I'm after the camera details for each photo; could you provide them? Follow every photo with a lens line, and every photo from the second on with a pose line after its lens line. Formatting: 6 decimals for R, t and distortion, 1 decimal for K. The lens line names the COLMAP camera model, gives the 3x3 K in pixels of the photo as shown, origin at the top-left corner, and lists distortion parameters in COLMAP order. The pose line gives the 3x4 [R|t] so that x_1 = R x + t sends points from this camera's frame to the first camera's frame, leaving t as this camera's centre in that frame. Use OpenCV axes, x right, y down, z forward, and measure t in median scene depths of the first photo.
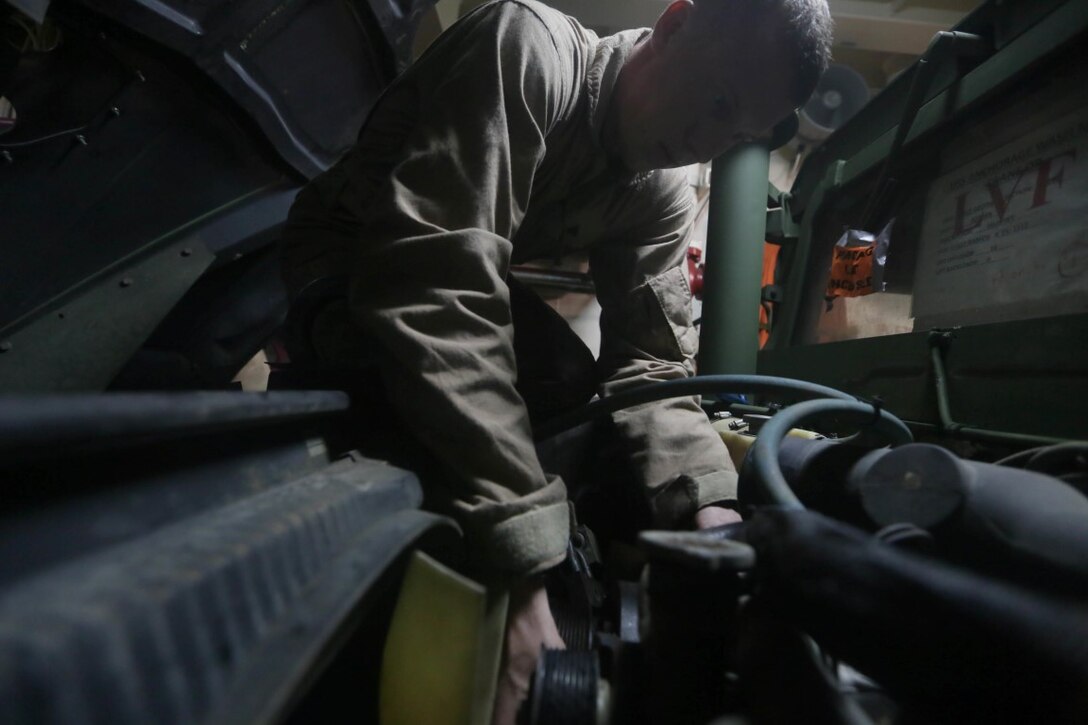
lens RADIAL K [[499.1, 0, 541.1], [0, 499.1, 353.0], [0, 0, 1]] dist [-0.033634, 0.010309]
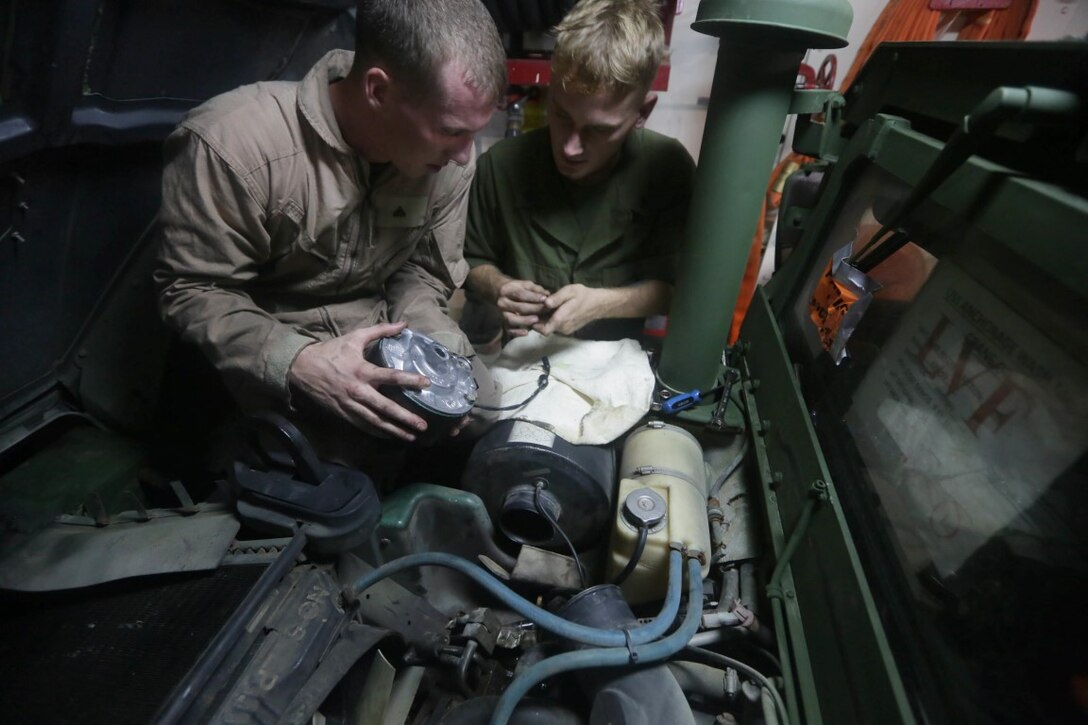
lens RADIAL K [[499.1, 0, 536.4], [0, 499.1, 358.7], [0, 0, 1]] dist [-0.033634, 0.010309]
pose [[0.974576, 0.063911, -0.214749, 0.337743], [0.074120, 0.812529, 0.578189, -0.613726], [0.211443, -0.579406, 0.787134, 0.199789]]
